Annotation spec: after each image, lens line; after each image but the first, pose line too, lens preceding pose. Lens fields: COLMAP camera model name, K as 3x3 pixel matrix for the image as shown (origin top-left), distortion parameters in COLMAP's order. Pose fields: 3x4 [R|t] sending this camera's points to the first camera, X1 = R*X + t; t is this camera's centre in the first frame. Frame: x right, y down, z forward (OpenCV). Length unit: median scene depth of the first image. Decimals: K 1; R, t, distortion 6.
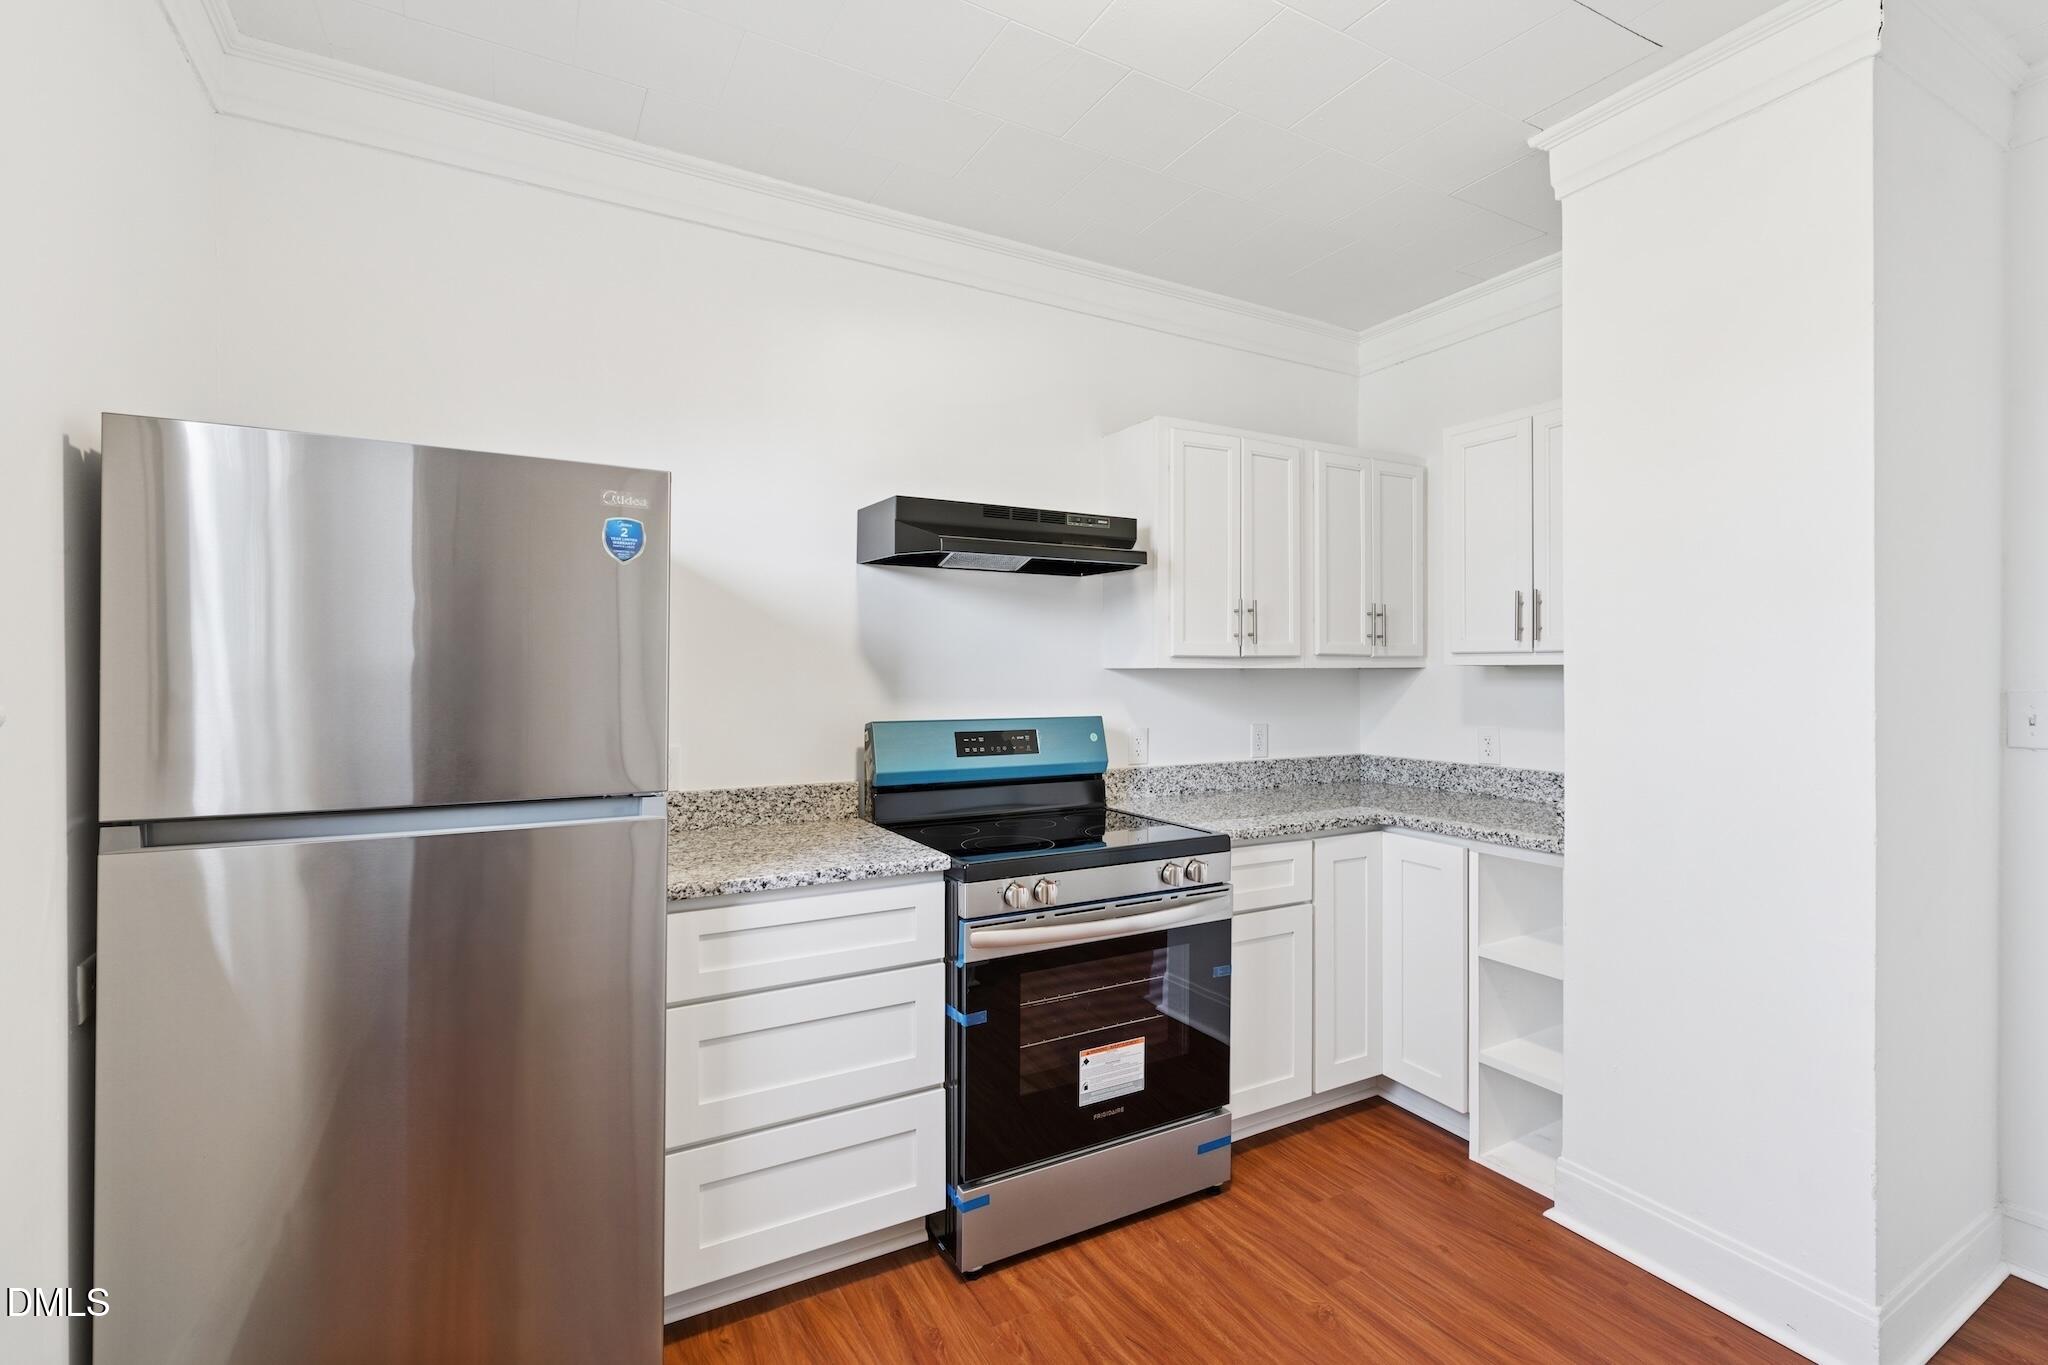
lens RADIAL K [[927.0, 0, 1032.0], [0, 927.0, 673.8], [0, 0, 1]] dist [-0.003478, 0.002086]
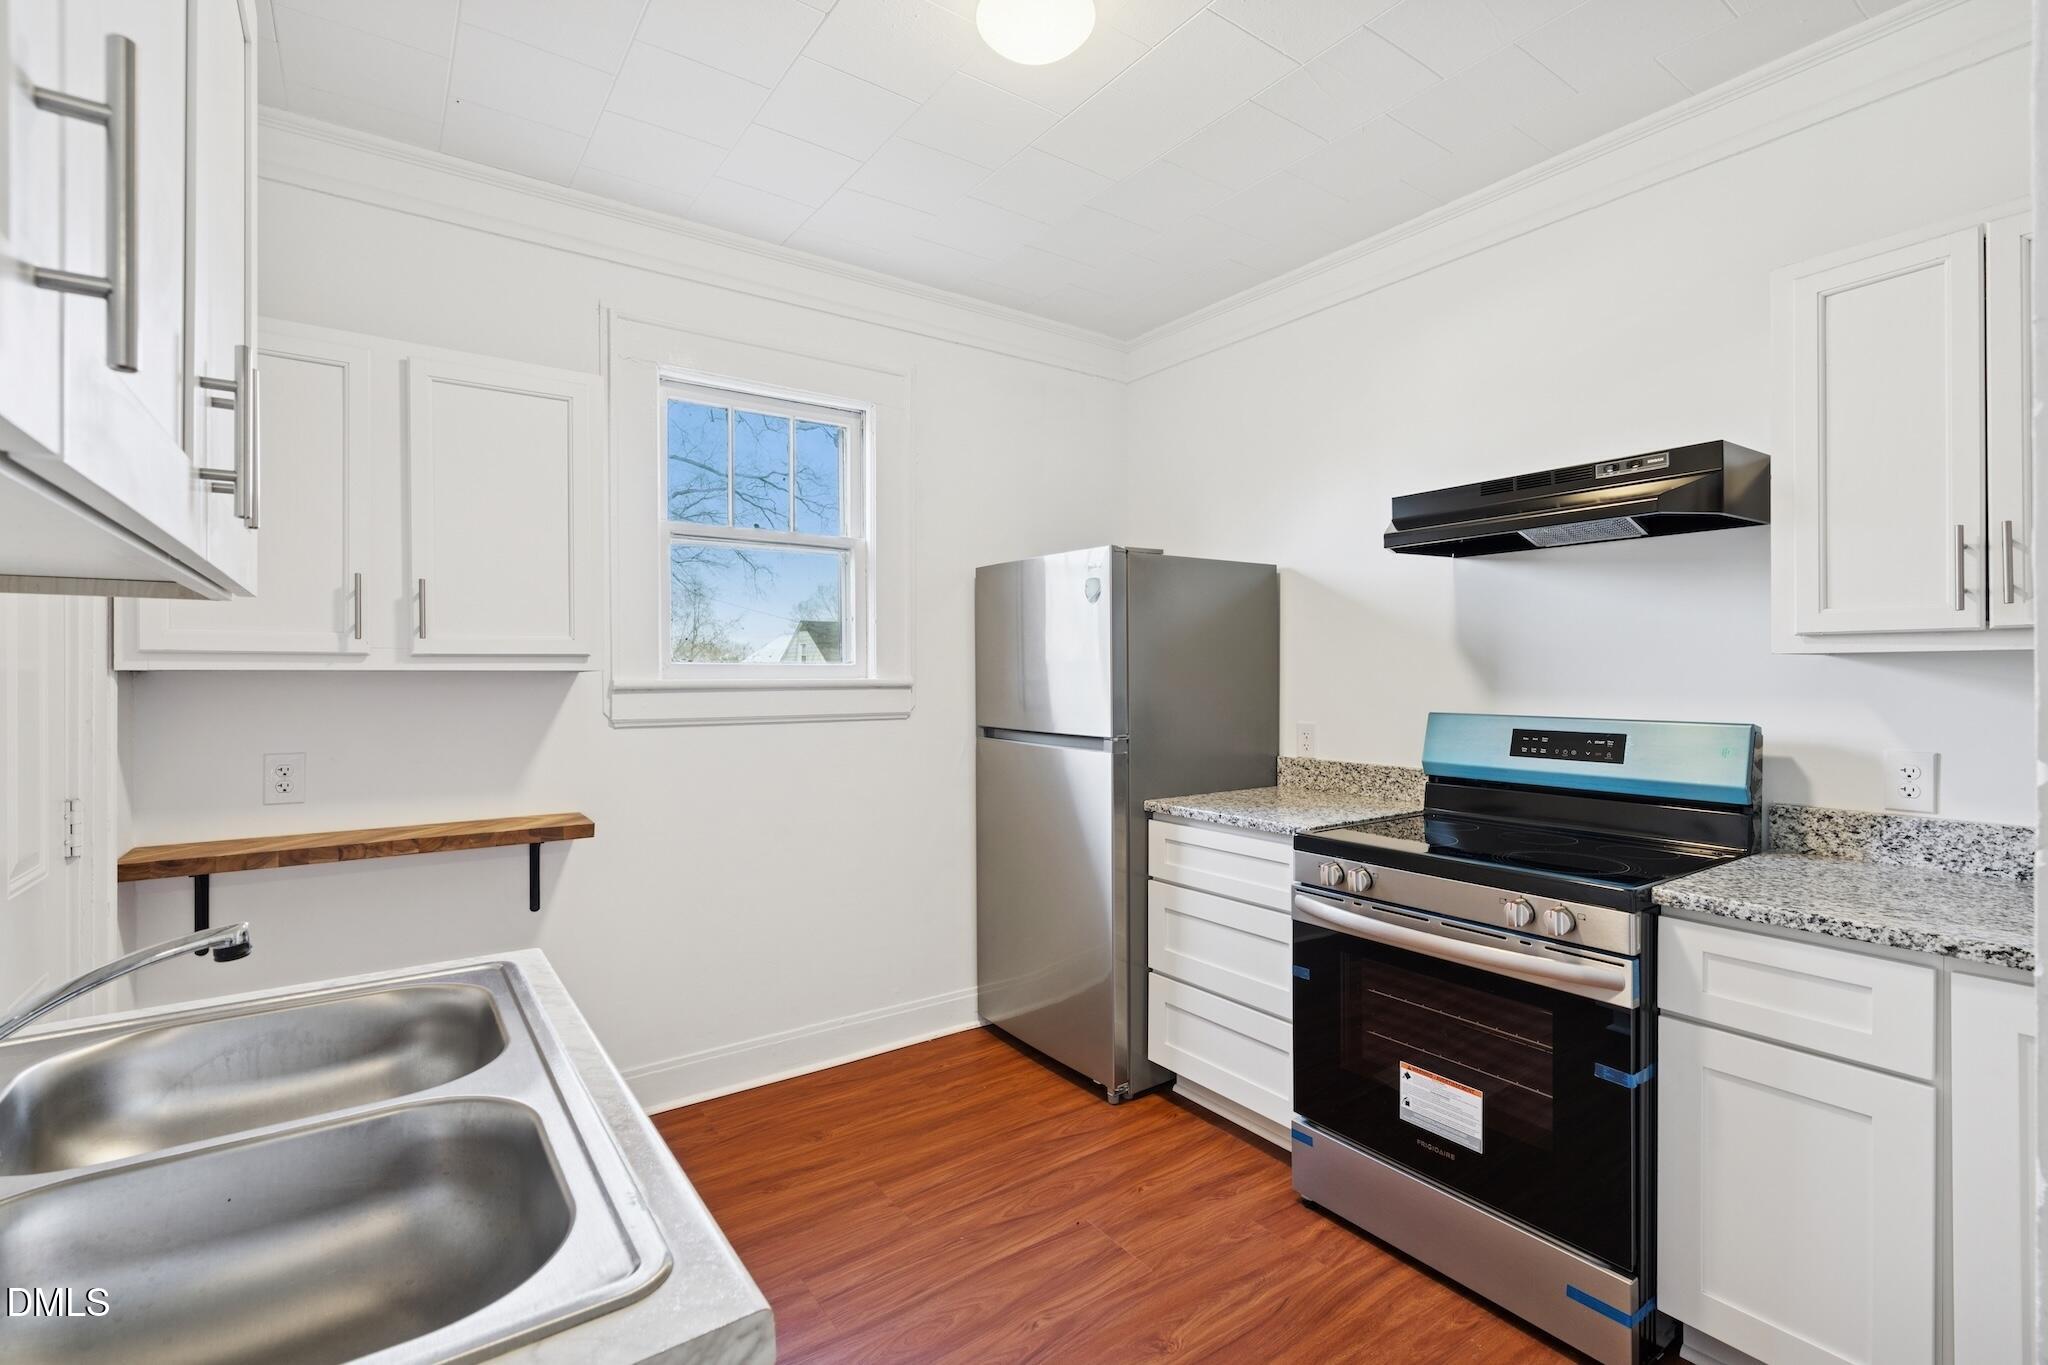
lens RADIAL K [[927.0, 0, 1015.9], [0, 927.0, 678.5], [0, 0, 1]] dist [-0.003478, 0.002086]
pose [[0.096688, 0.004777, -0.995303, 0.798081], [0.001957, 0.999986, 0.004990, 0.007578], [0.995313, -0.002430, 0.096678, 0.428983]]
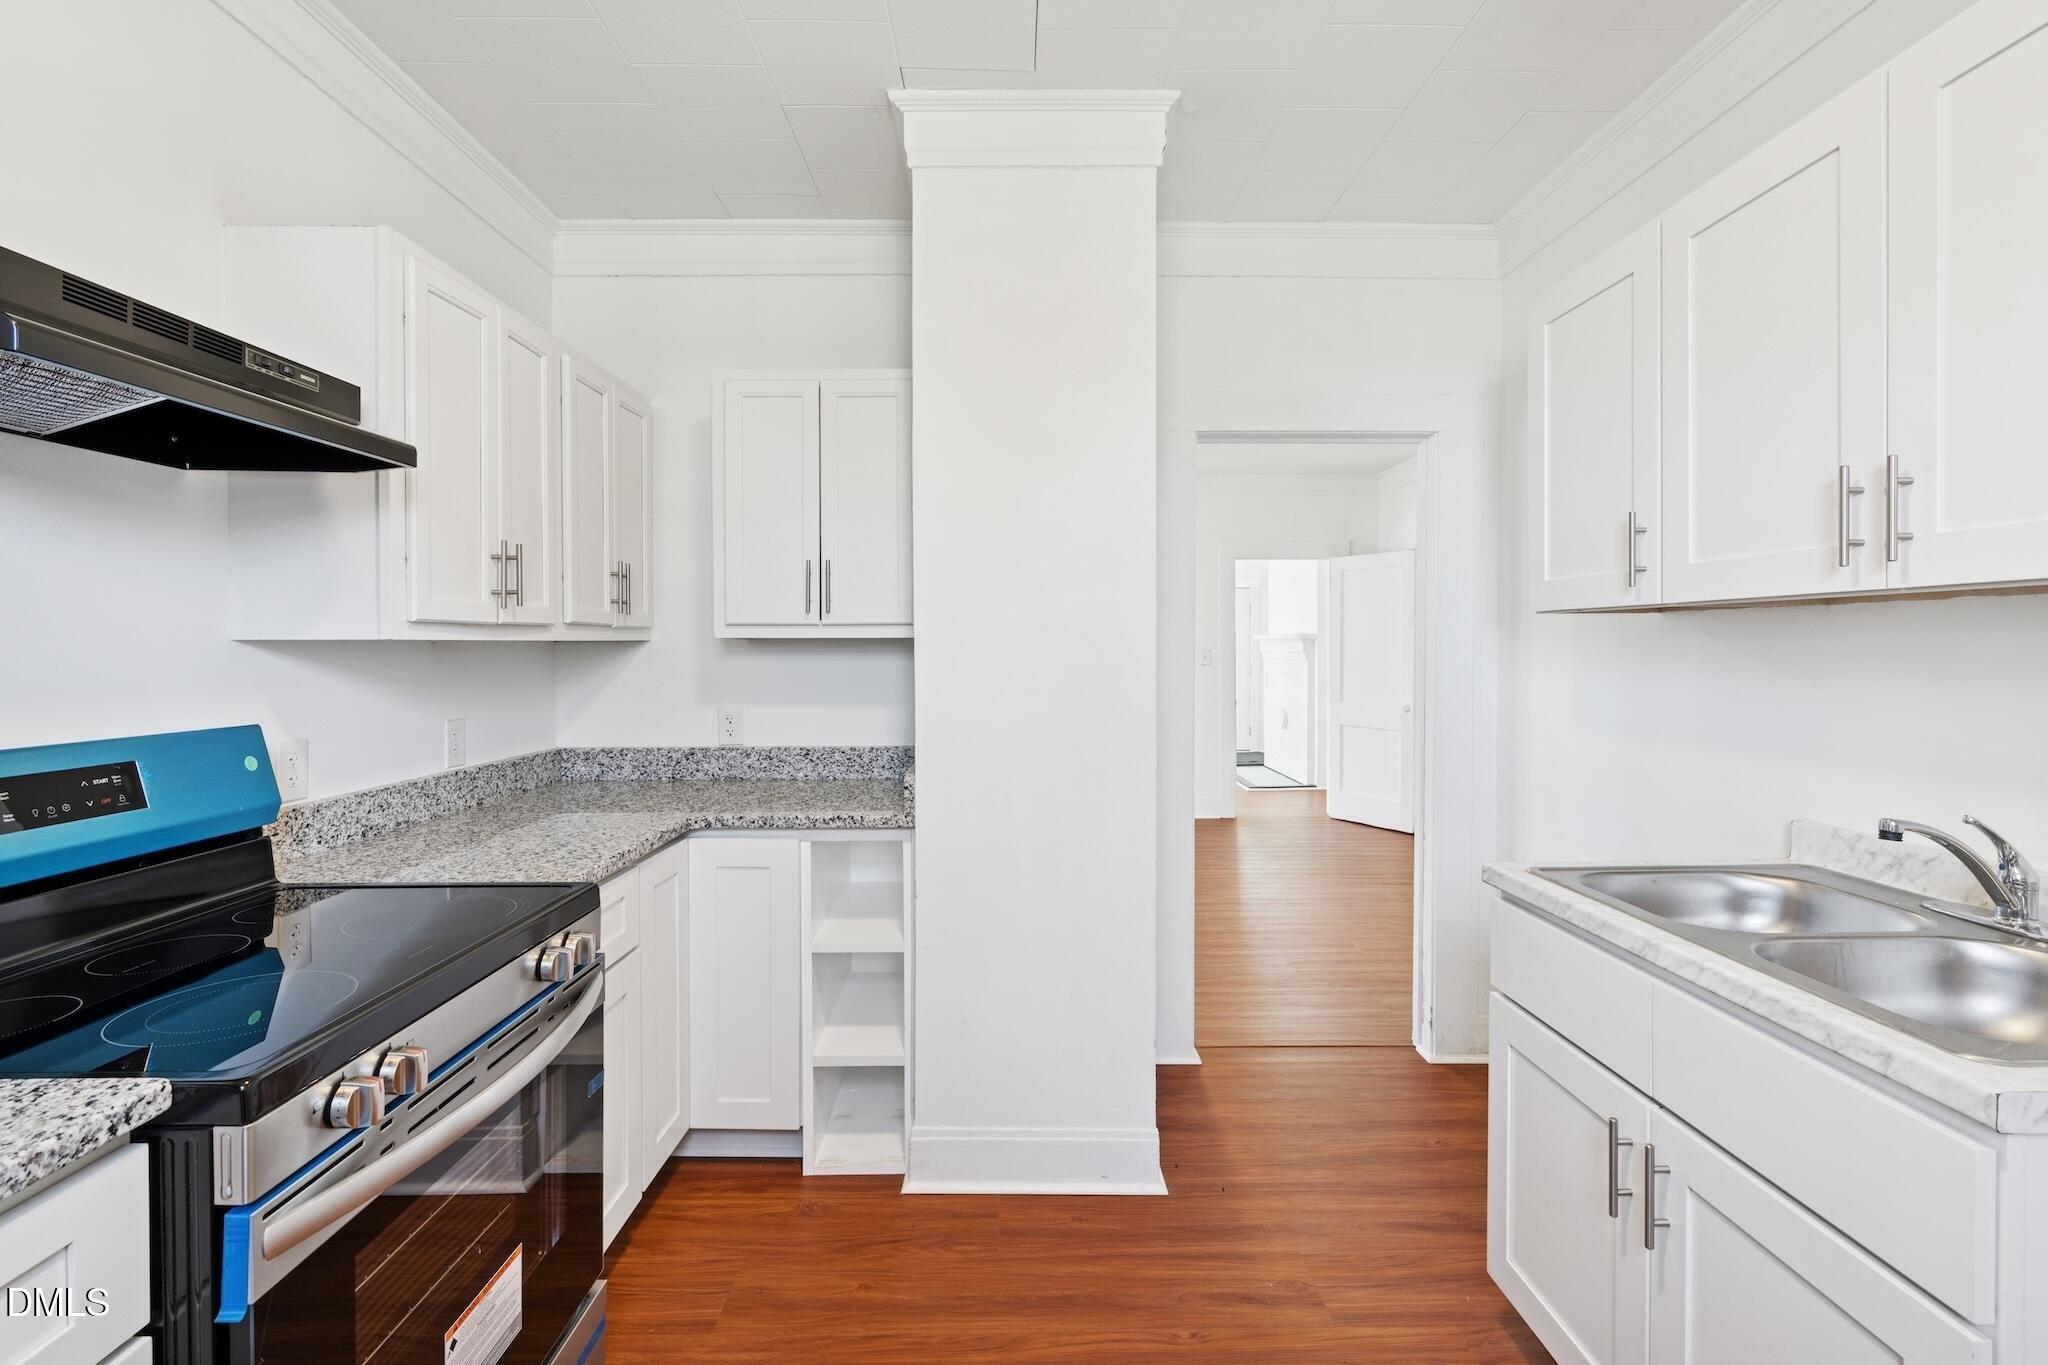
lens RADIAL K [[927.0, 0, 1027.6], [0, 927.0, 660.9], [0, 0, 1]] dist [-0.003478, 0.002086]
pose [[0.480915, -0.014918, 0.876640, -0.215260], [0.002438, 0.999874, 0.015678, -0.000770], [-0.876764, -0.005402, 0.480891, 0.360123]]
